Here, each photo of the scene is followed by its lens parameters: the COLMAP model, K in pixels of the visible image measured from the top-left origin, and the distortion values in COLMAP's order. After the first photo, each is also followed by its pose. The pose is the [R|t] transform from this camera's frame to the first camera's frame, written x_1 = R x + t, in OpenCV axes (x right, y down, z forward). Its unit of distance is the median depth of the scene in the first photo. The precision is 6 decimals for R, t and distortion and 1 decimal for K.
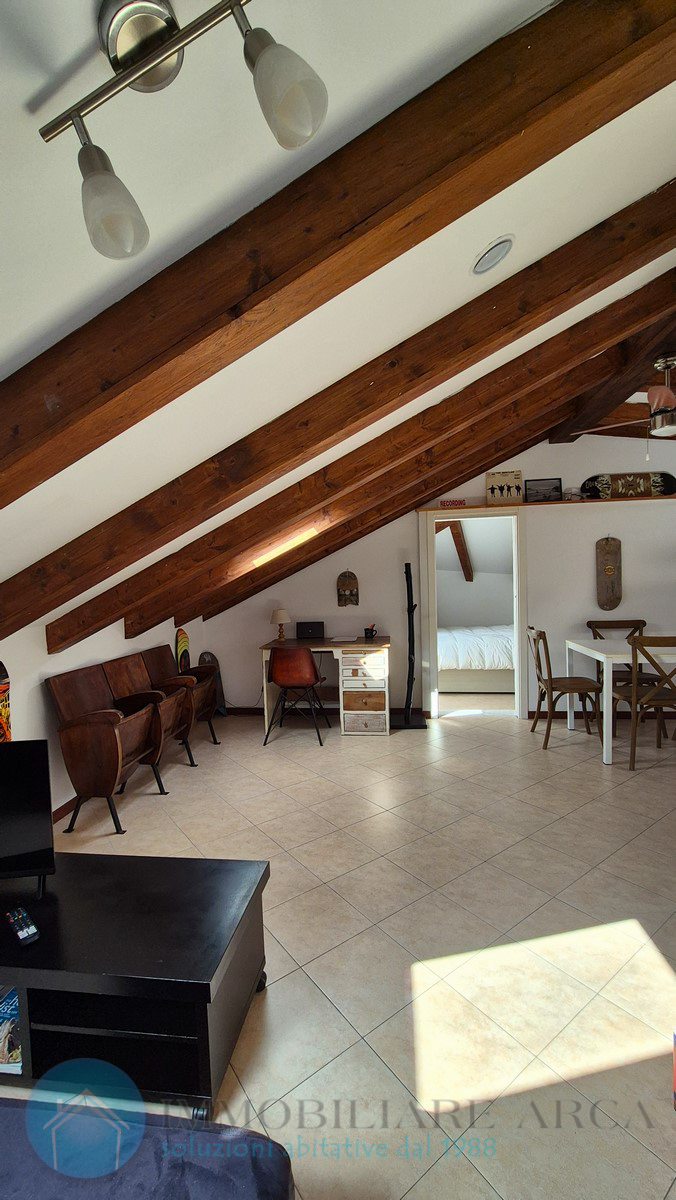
lens RADIAL K [[494.6, 0, 338.0], [0, 494.6, 600.0], [0, 0, 1]] dist [-0.000806, 0.000822]
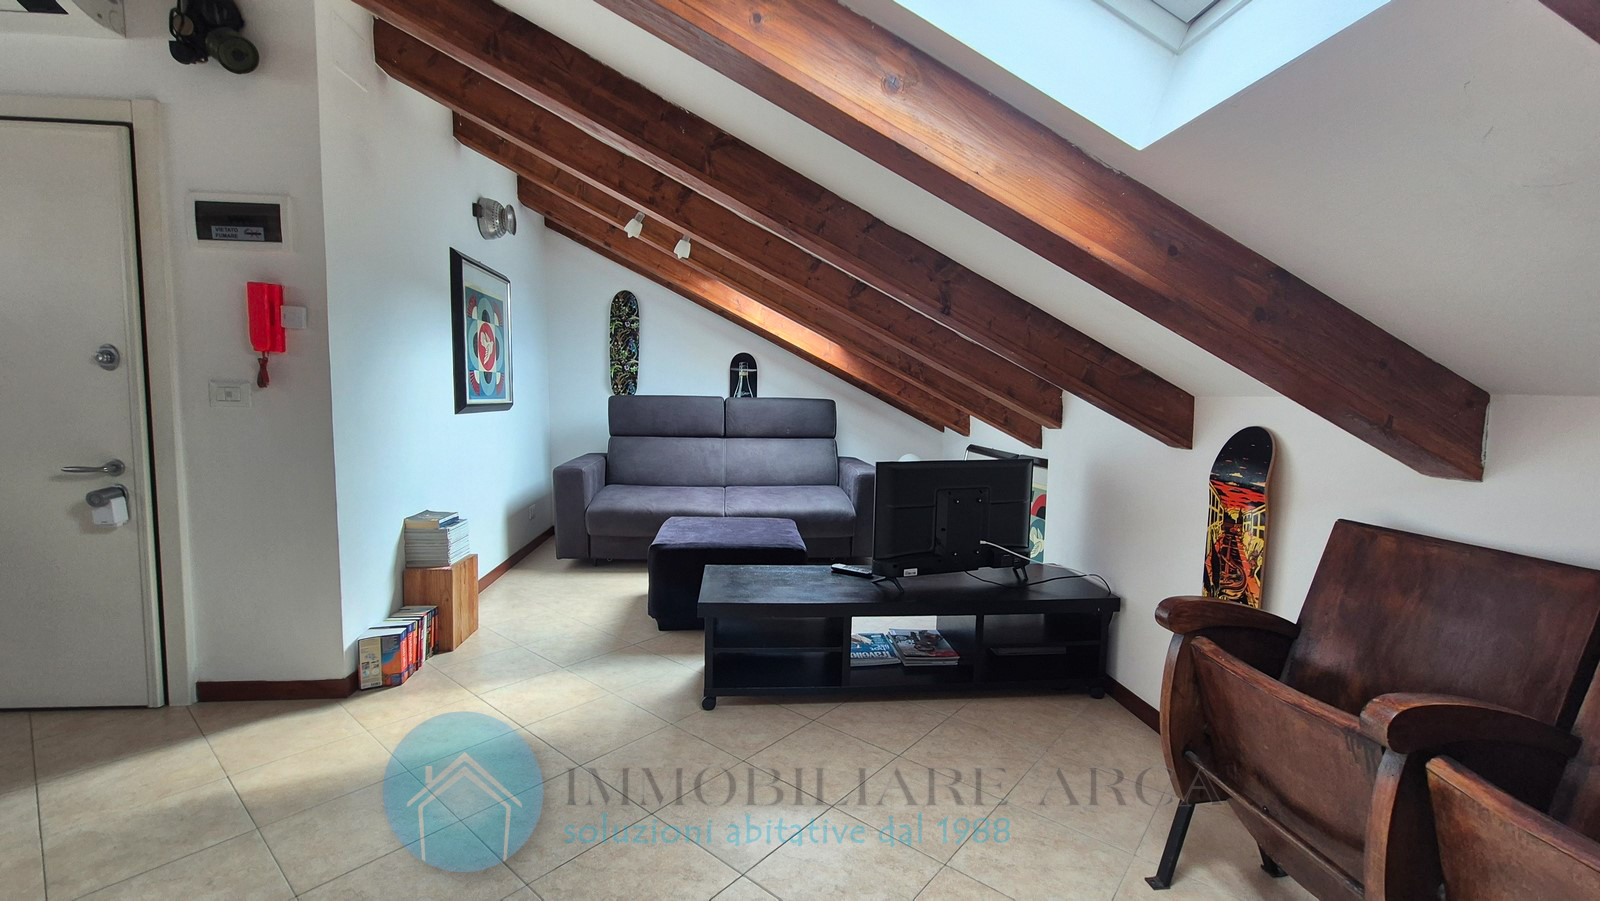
lens RADIAL K [[659.4, 0, 812.7], [0, 659.4, 453.0], [0, 0, 1]] dist [-0.000806, 0.000822]
pose [[-0.966810, 0.033345, -0.253311, -0.015238], [0.000653, 0.991766, 0.128059, 0.021154], [0.255495, 0.123644, -0.958871, 0.909488]]
